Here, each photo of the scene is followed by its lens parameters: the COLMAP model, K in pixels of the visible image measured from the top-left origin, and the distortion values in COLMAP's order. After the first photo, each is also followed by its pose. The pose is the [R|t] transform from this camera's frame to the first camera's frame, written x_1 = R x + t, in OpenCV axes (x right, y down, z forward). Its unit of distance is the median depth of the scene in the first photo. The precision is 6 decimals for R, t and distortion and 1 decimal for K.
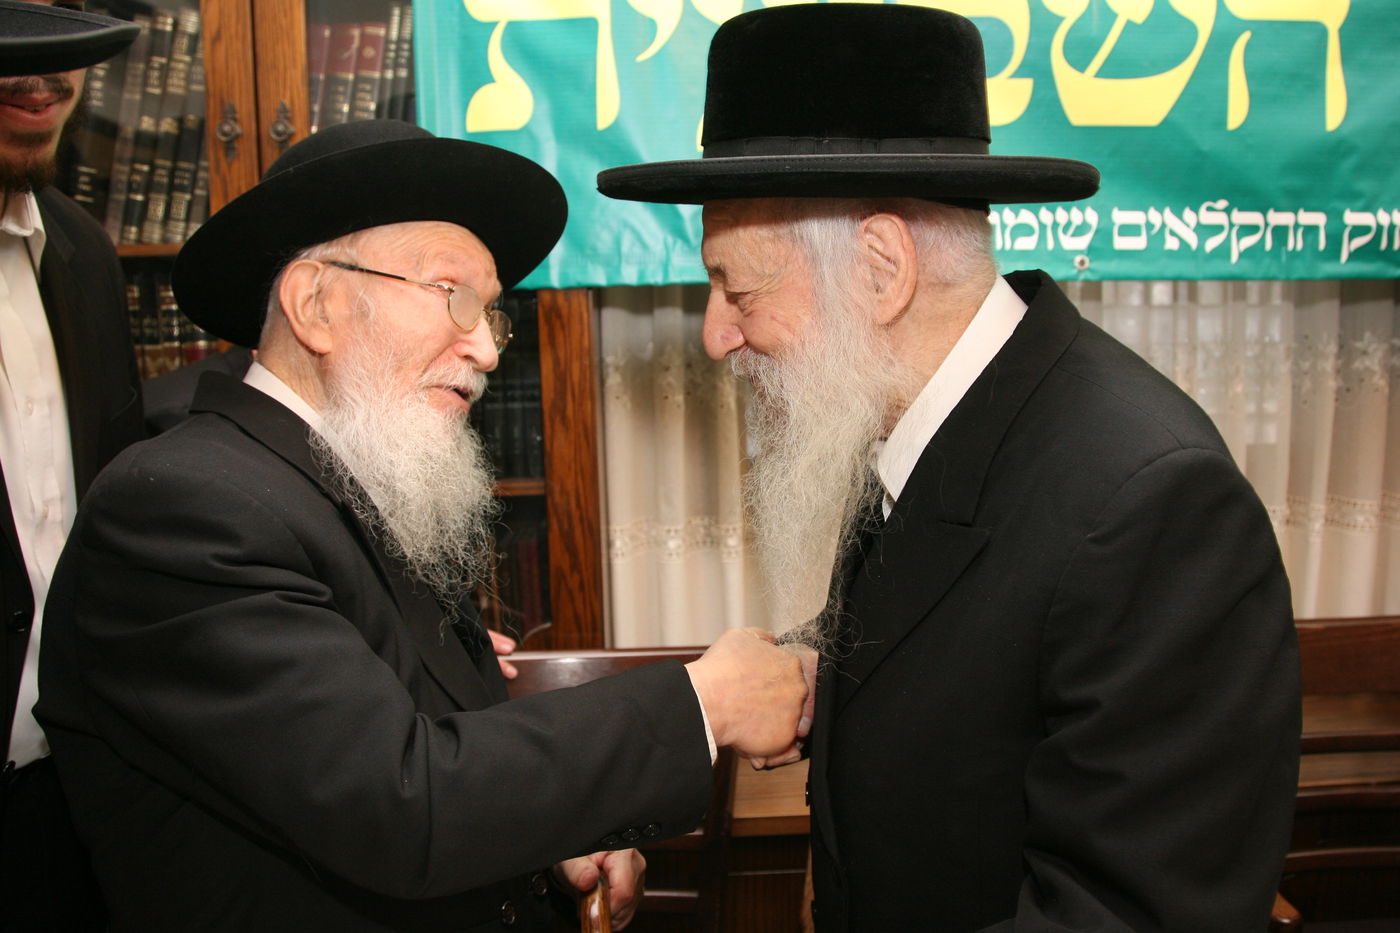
lens RADIAL K [[1279.4, 0, 702.3], [0, 1279.4, 445.6], [0, 0, 1]] dist [-0.121097, 0.063422]
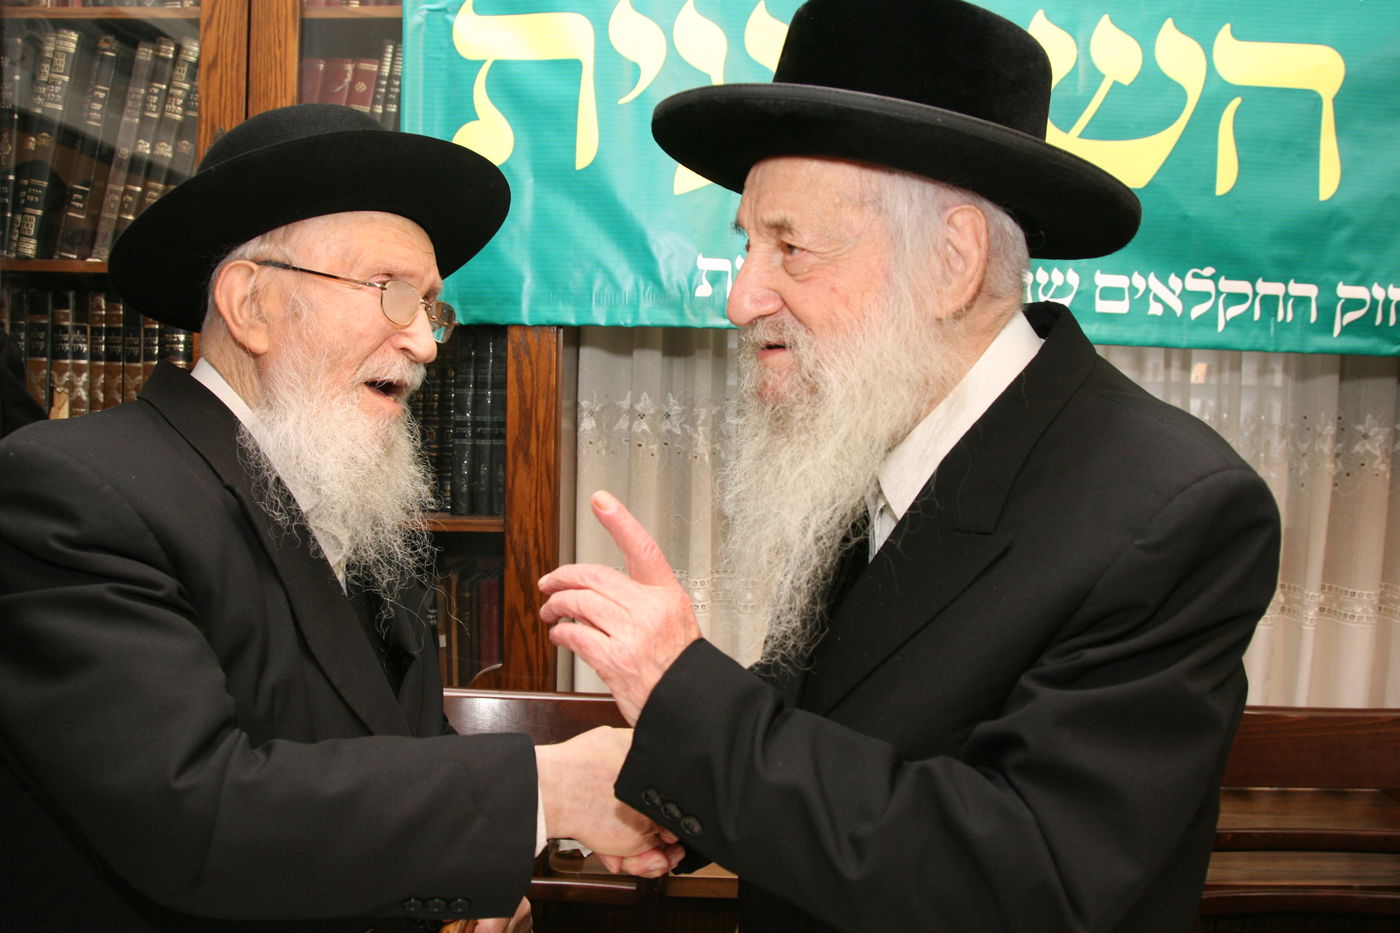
lens RADIAL K [[1279.4, 0, 718.1], [0, 1279.4, 465.8], [0, 0, 1]] dist [-0.121097, 0.063422]
pose [[0.997435, 0.052483, -0.048670, 0.089825], [-0.055780, 0.996053, -0.069047, 0.047379], [0.044854, 0.071585, 0.996425, 0.018450]]
